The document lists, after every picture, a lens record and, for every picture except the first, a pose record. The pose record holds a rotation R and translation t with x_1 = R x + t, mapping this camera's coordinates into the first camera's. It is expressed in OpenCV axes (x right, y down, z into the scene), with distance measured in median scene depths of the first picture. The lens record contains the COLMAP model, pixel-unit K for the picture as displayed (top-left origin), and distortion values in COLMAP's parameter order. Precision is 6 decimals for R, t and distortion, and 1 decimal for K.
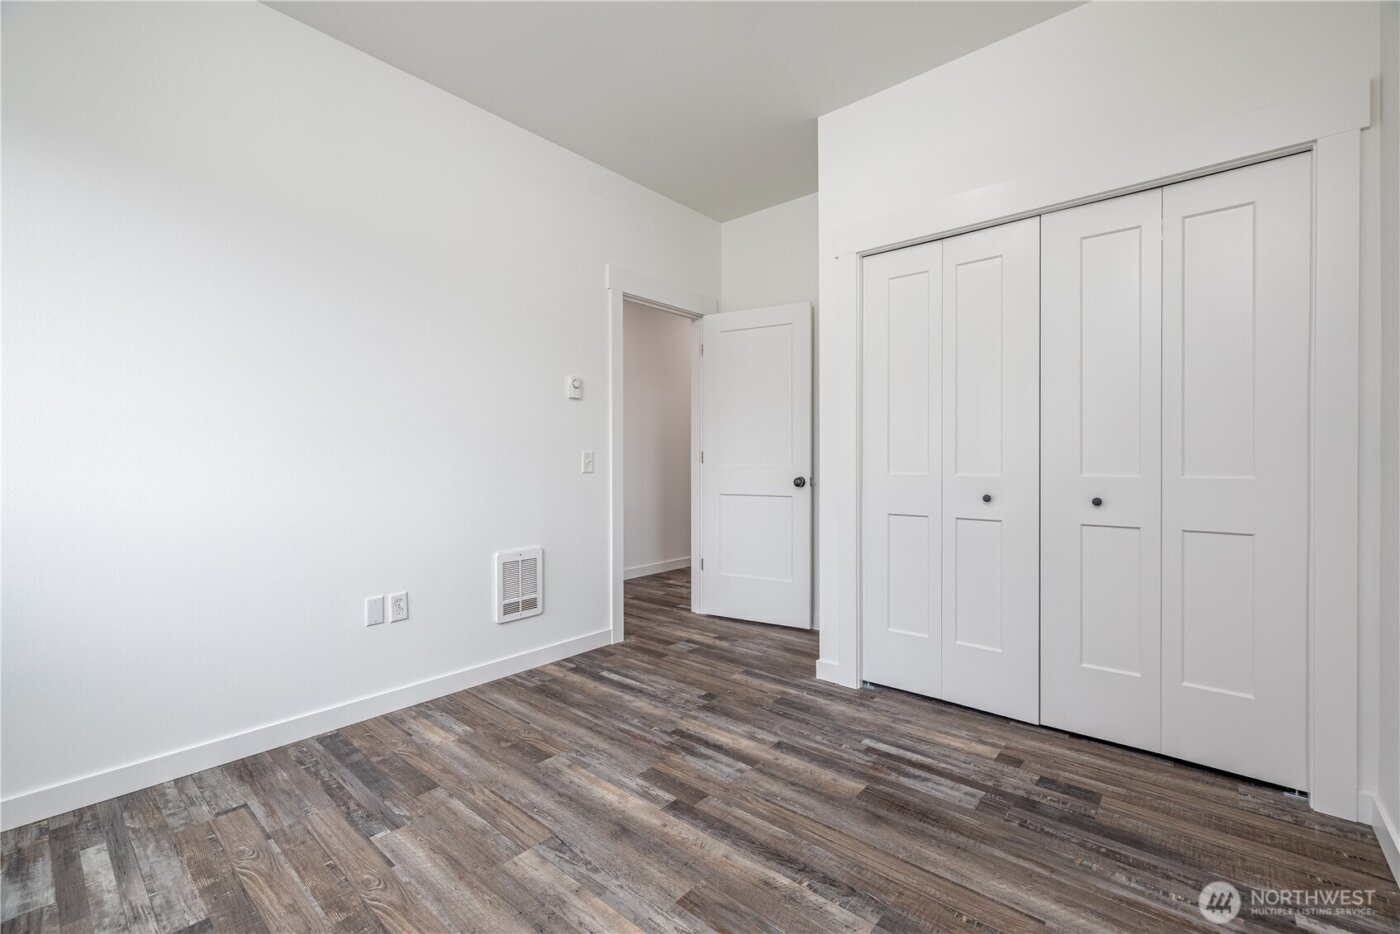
lens RADIAL K [[590.6, 0, 709.3], [0, 590.6, 454.5], [0, 0, 1]] dist [0.003451, -0.000952]
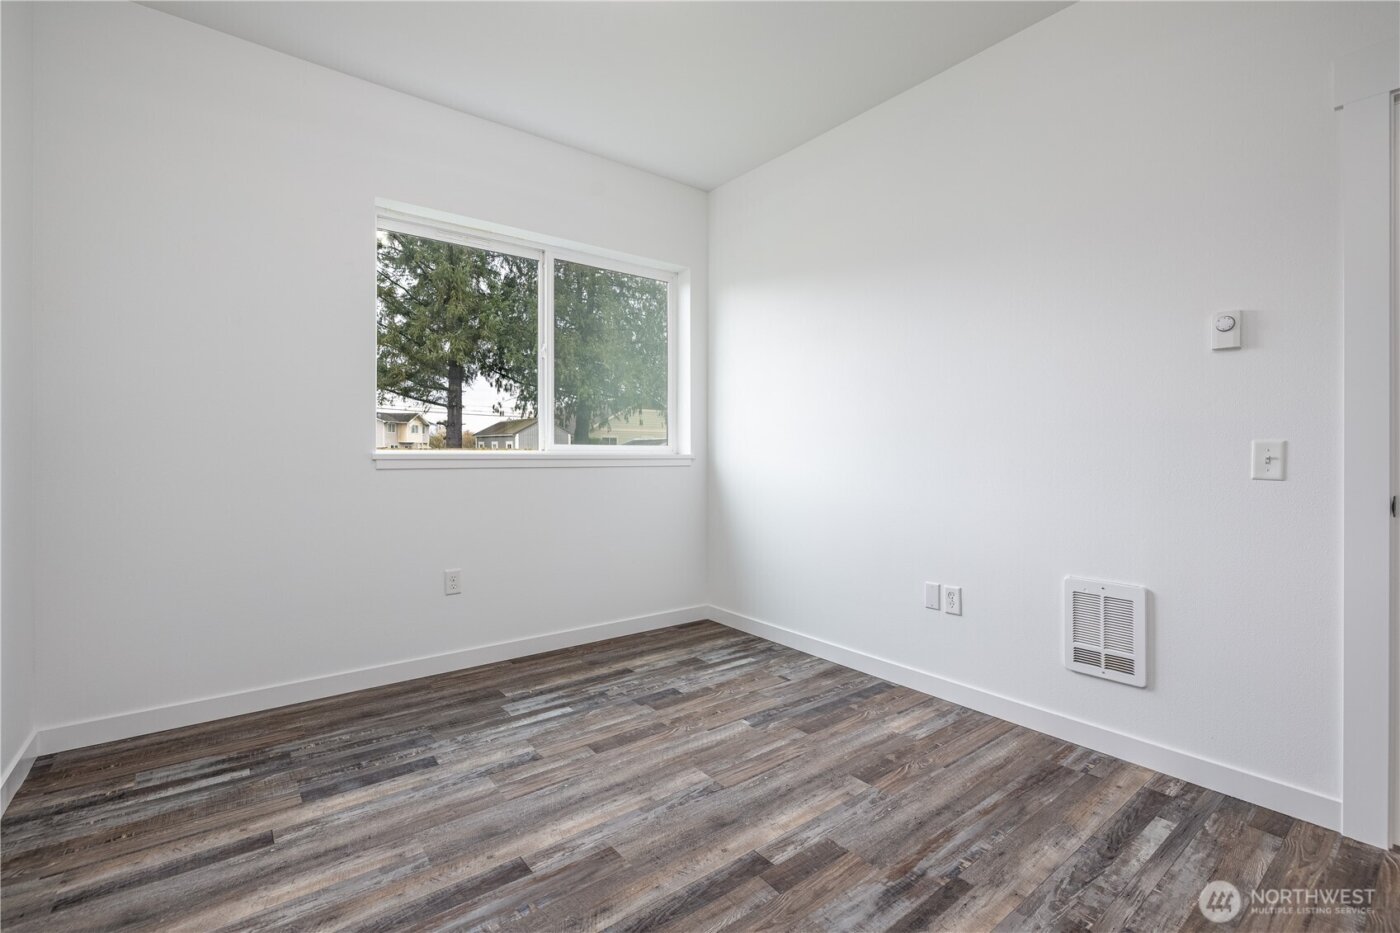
lens RADIAL K [[631.1, 0, 699.3], [0, 631.1, 448.2], [0, 0, 1]] dist [-0.008688, 0.002228]
pose [[-0.205430, -0.008260, -0.978637, 0.758436], [0.002107, 0.999958, -0.008882, 0.010611], [0.978670, -0.003887, -0.205404, 0.991203]]
